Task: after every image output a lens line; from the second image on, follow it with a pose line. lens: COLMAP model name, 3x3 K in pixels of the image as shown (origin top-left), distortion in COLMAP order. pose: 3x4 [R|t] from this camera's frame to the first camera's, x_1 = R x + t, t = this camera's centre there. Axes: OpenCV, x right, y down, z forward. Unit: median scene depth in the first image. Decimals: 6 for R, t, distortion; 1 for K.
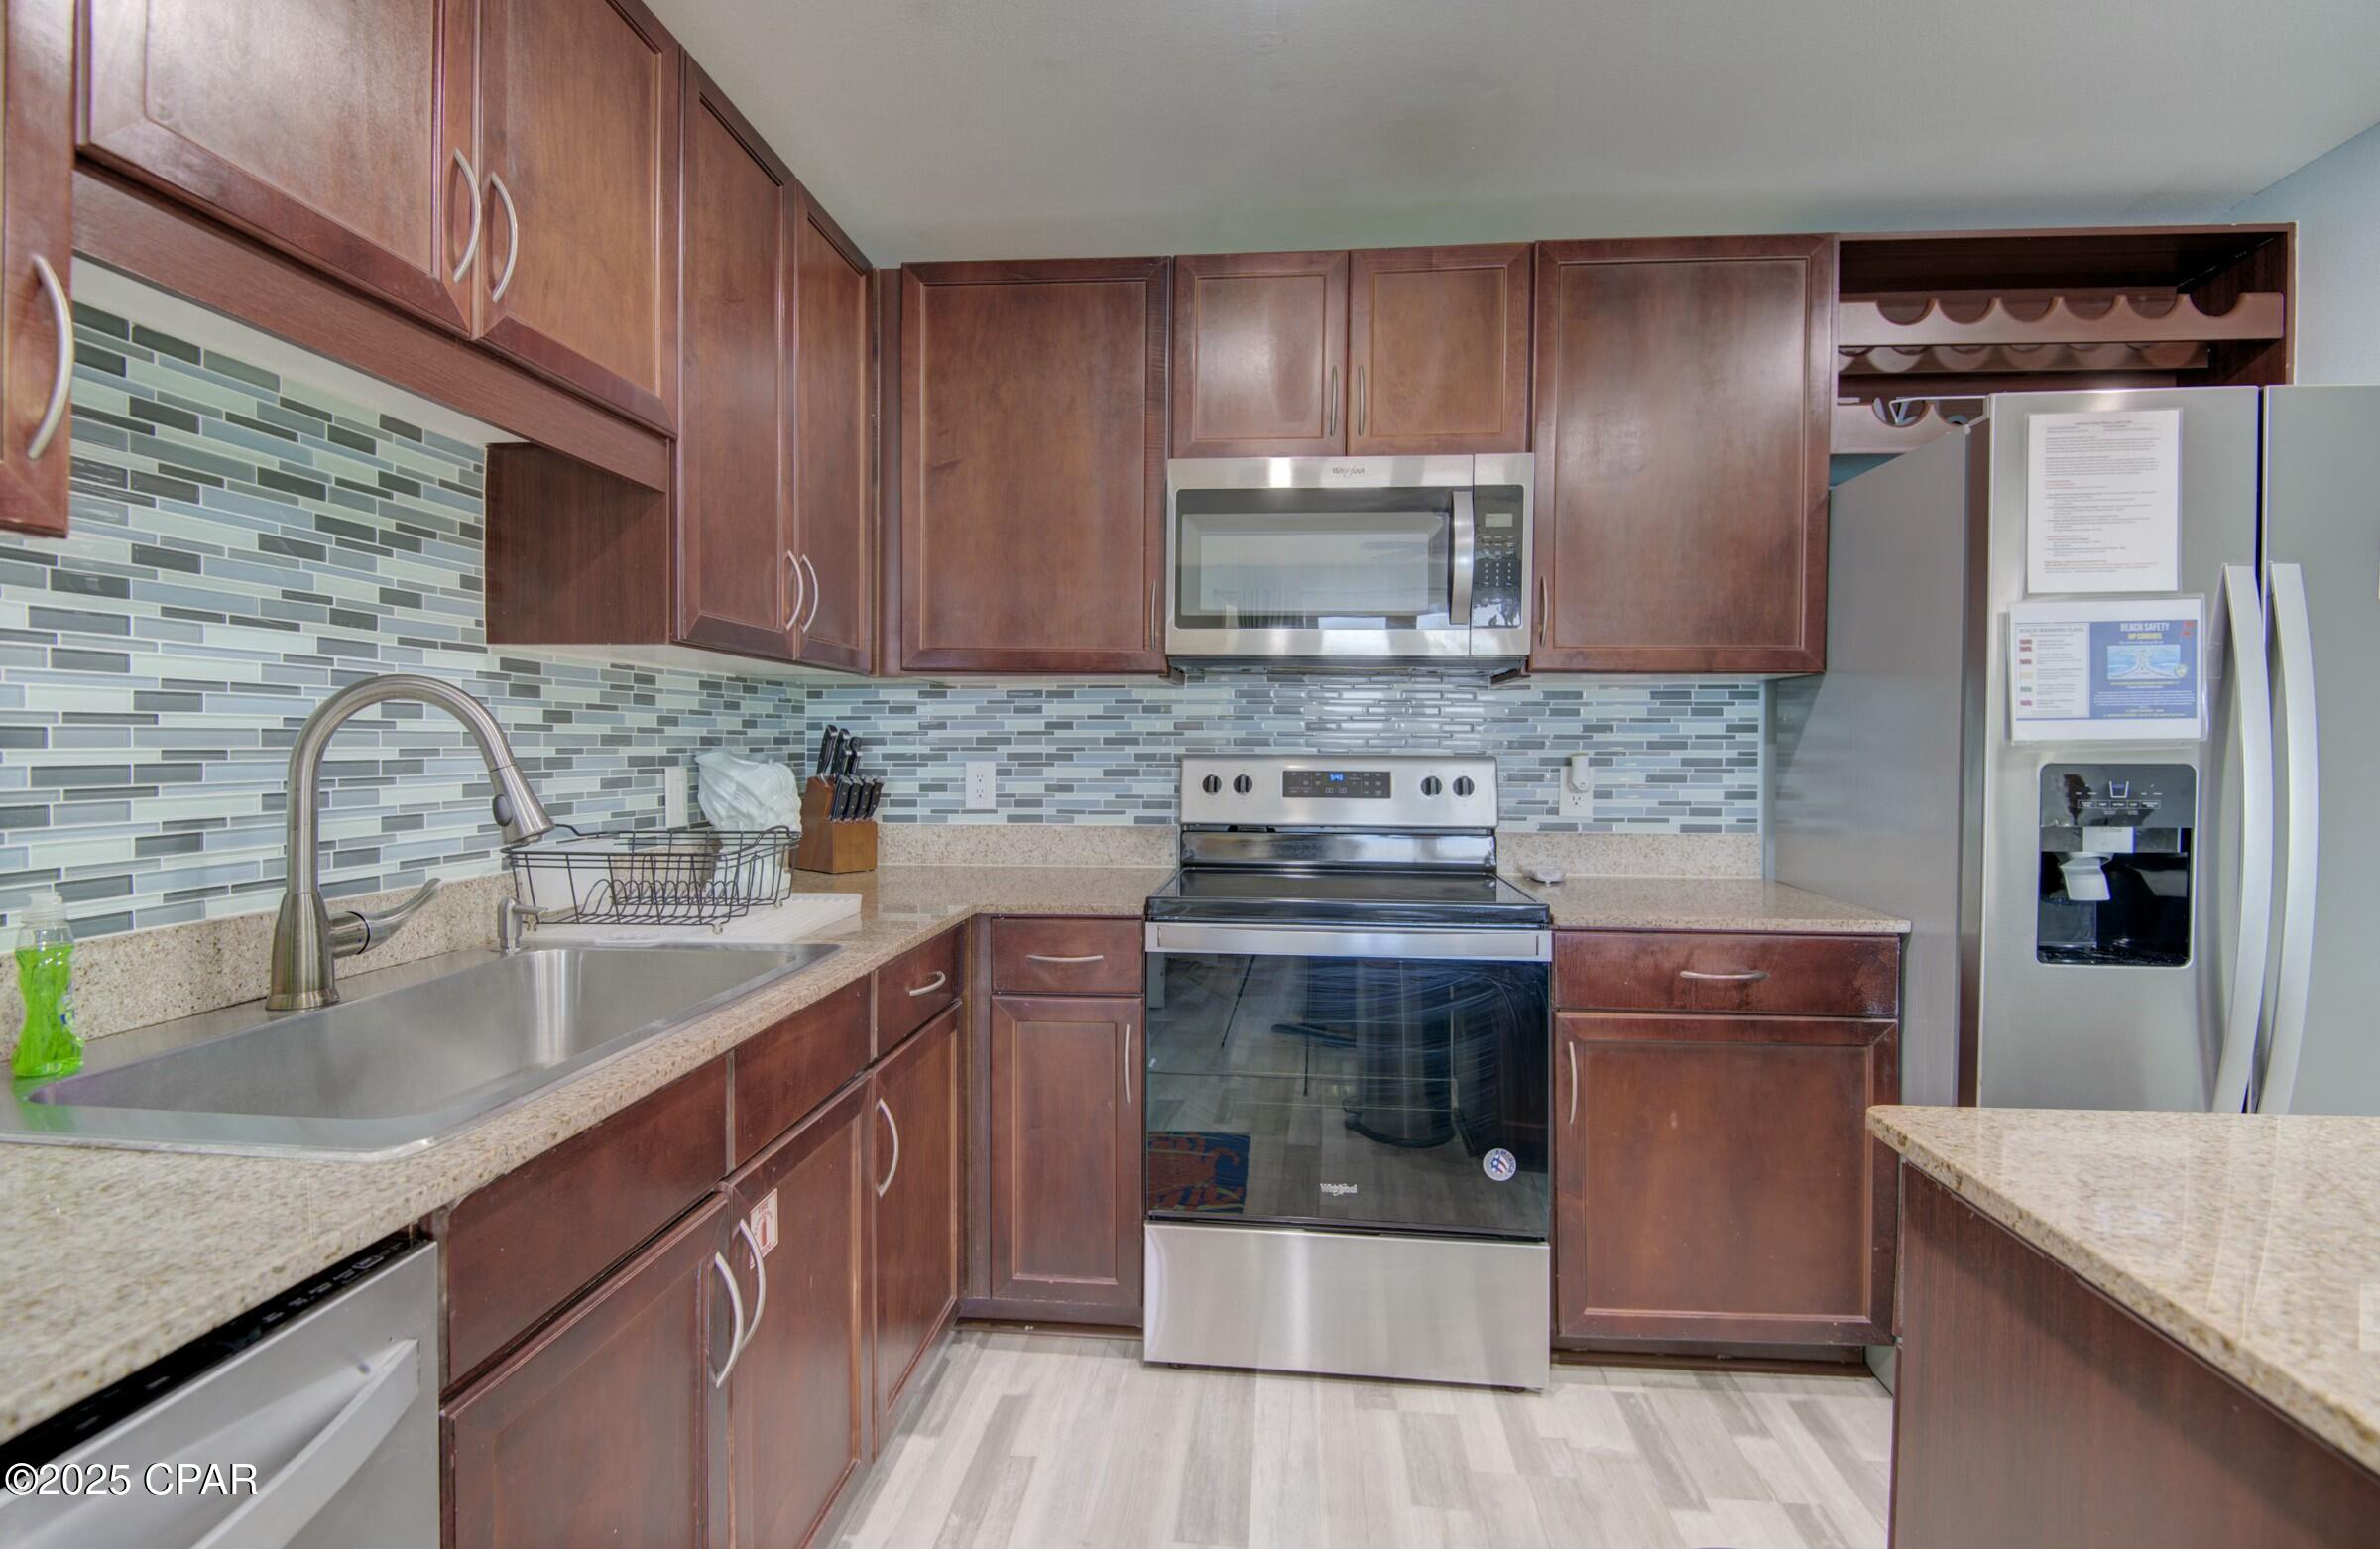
lens RADIAL K [[1060.7, 0, 1192.9], [0, 1060.7, 757.1], [0, 0, 1]] dist [0.000838, -0.013734]
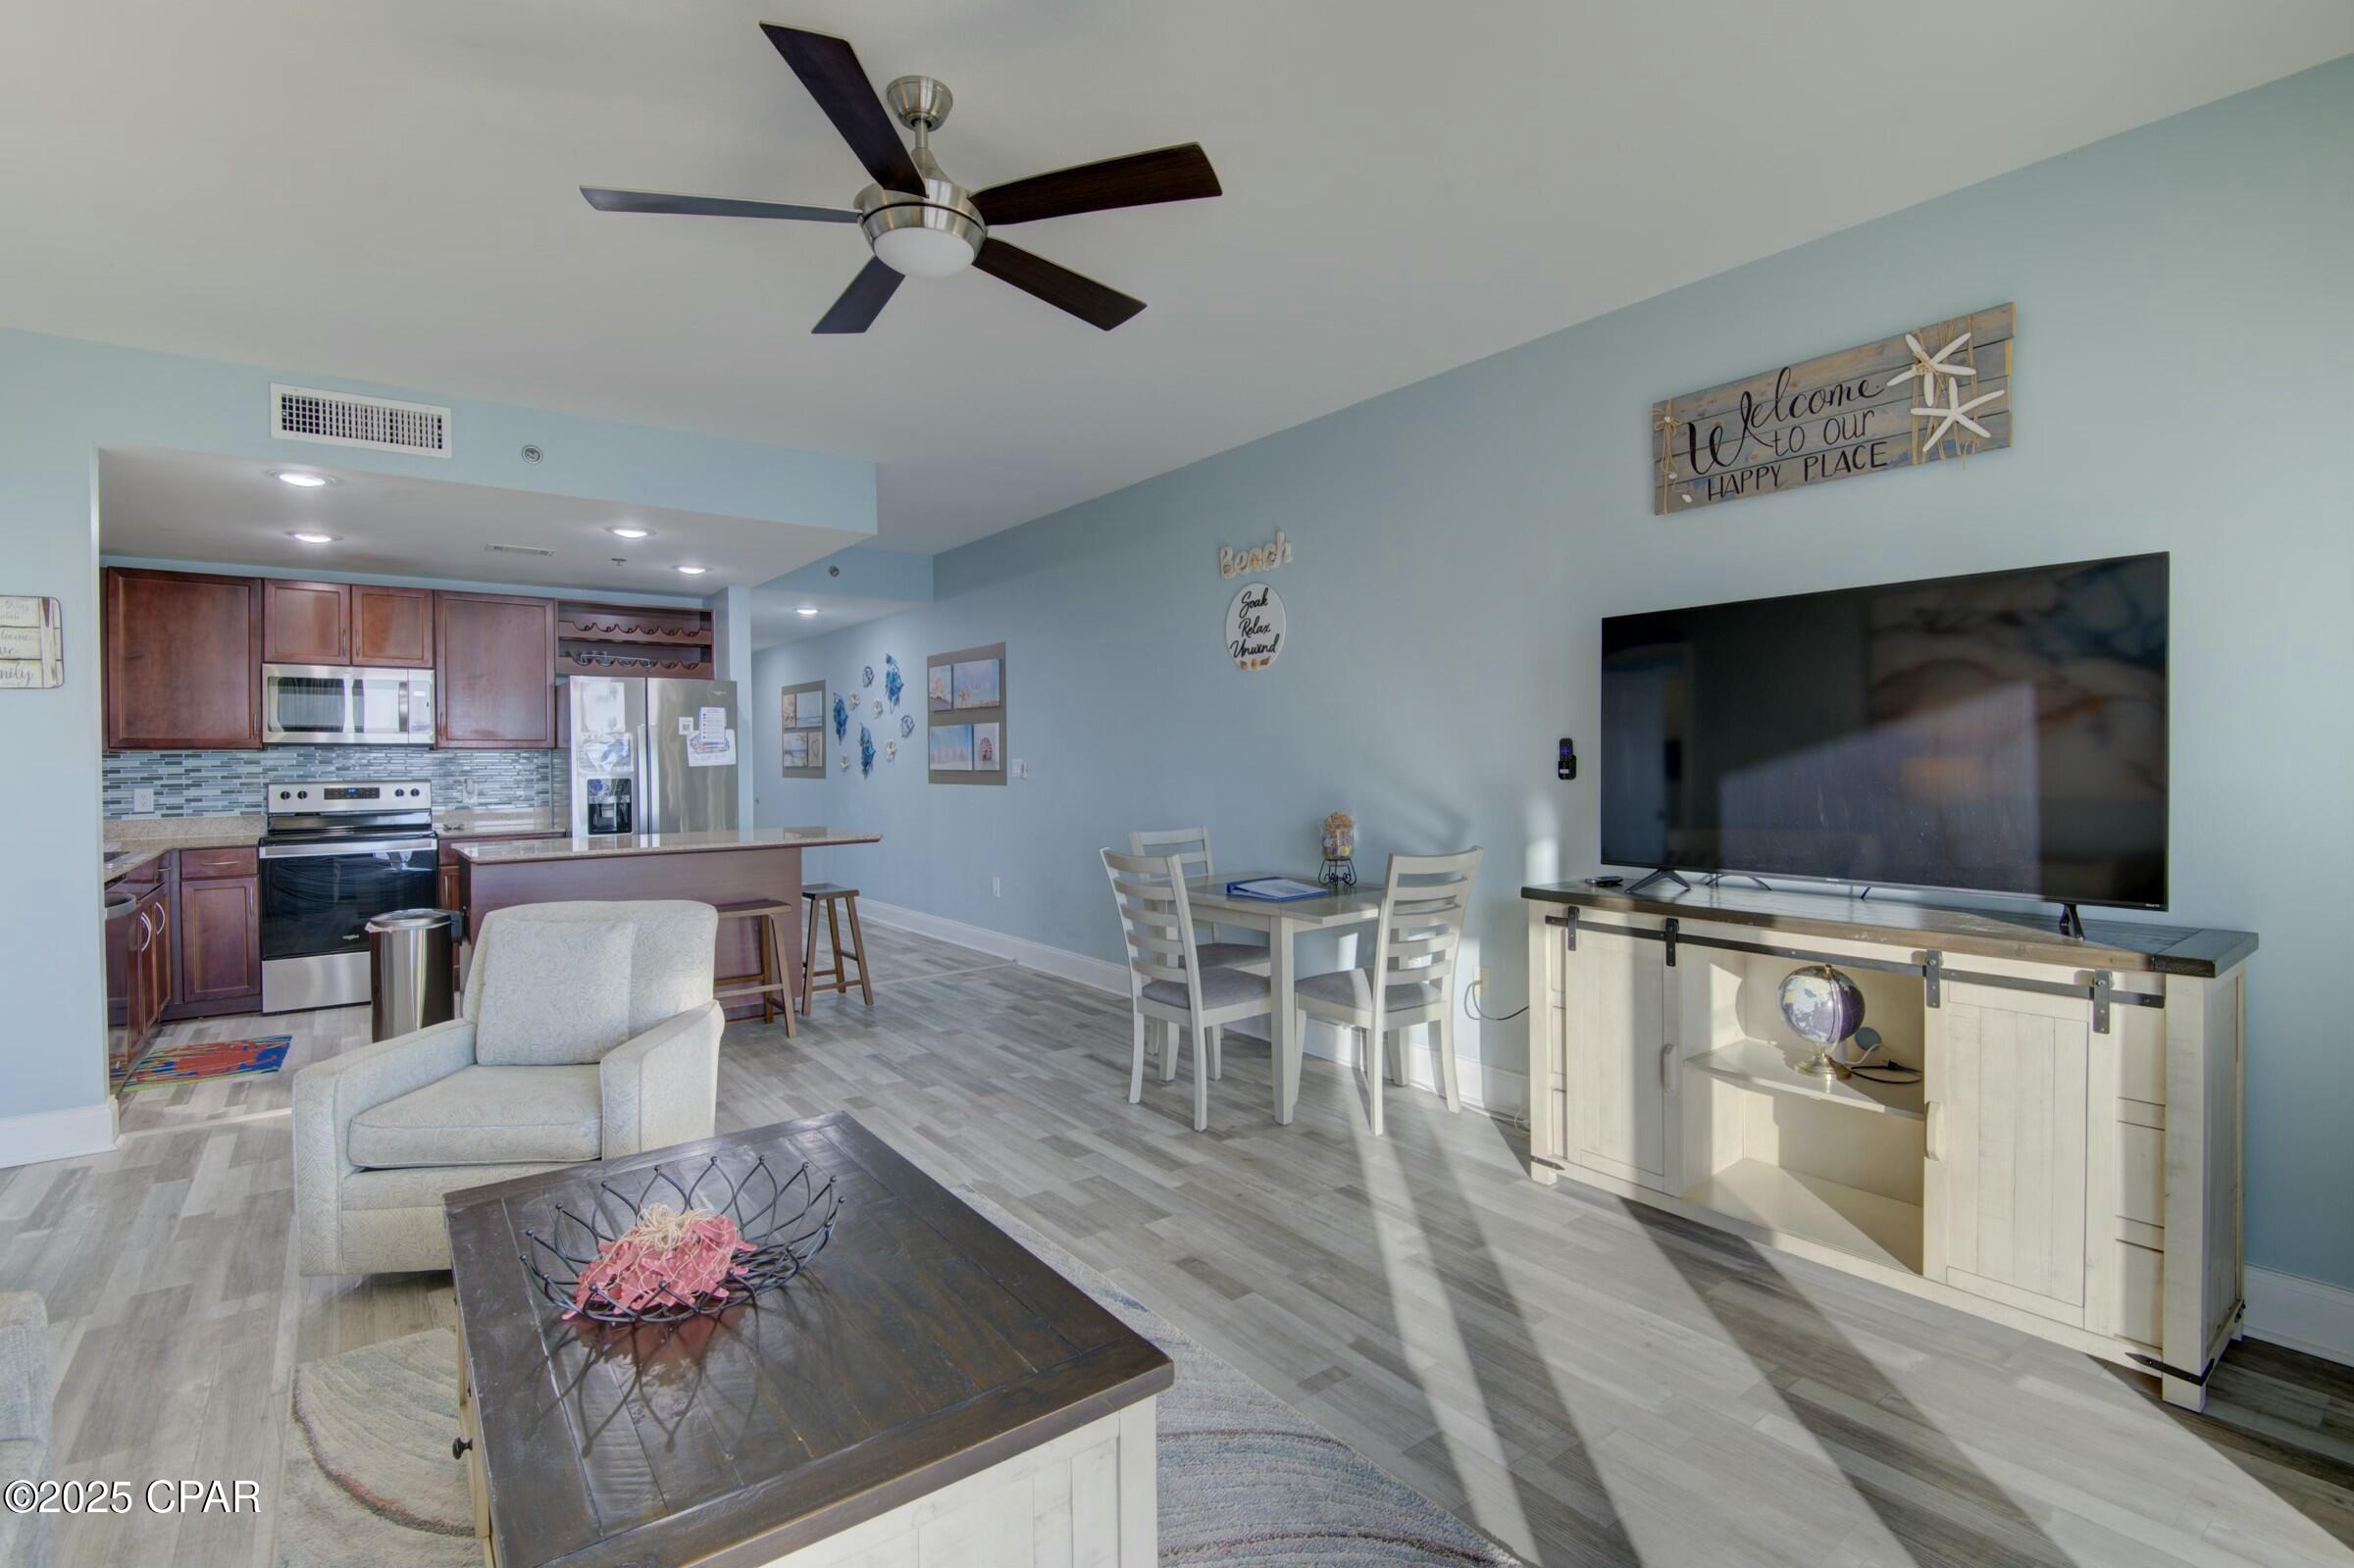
lens RADIAL K [[1082.2, 0, 1178.5], [0, 1082.2, 773.3], [0, 0, 1]] dist [0.002409, -0.015029]
pose [[0.734753, -0.021253, 0.678002, -0.164452], [0.020808, 0.999745, 0.008788, -0.002956], [-0.678016, 0.007651, 0.735008, -2.371883]]
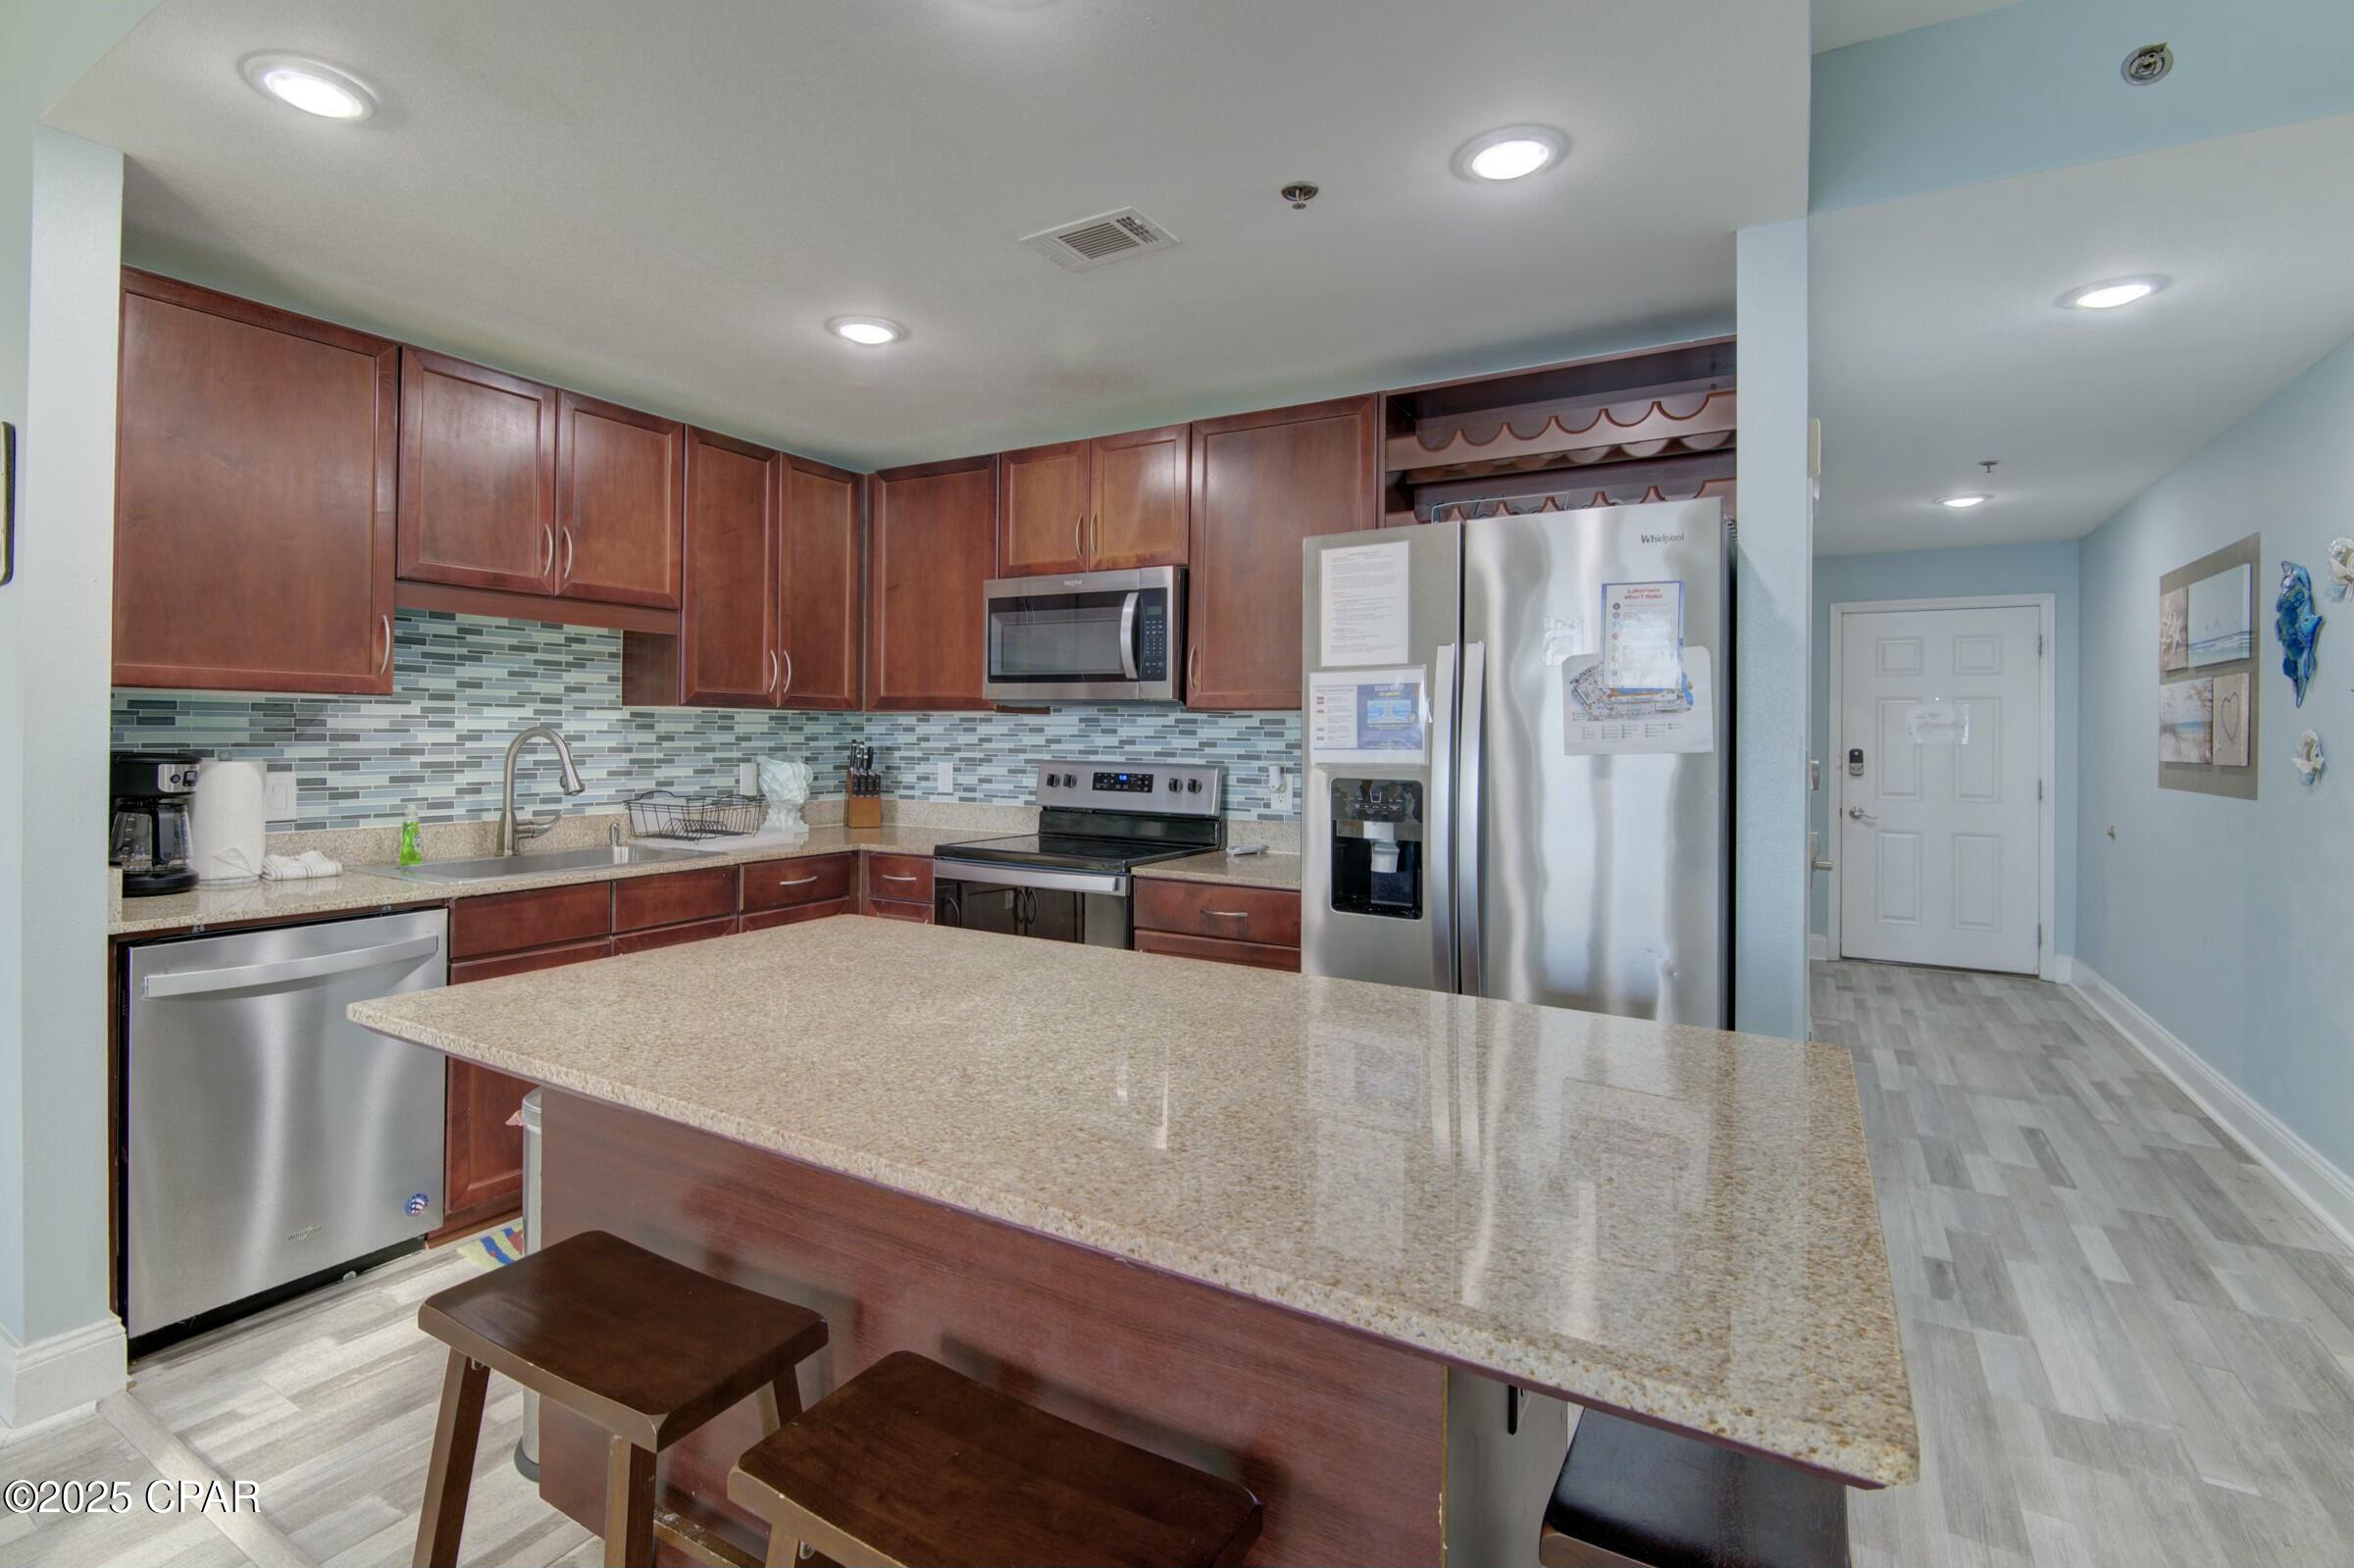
lens RADIAL K [[1082.8, 0, 1170.7], [0, 1082.8, 724.4], [0, 0, 1]] dist [0.001225, -0.008895]
pose [[0.903810, 0.002150, -0.427928, 0.990794], [-0.012592, 0.999688, -0.021574, -0.027481], [0.427748, 0.024887, 0.903555, -0.397515]]
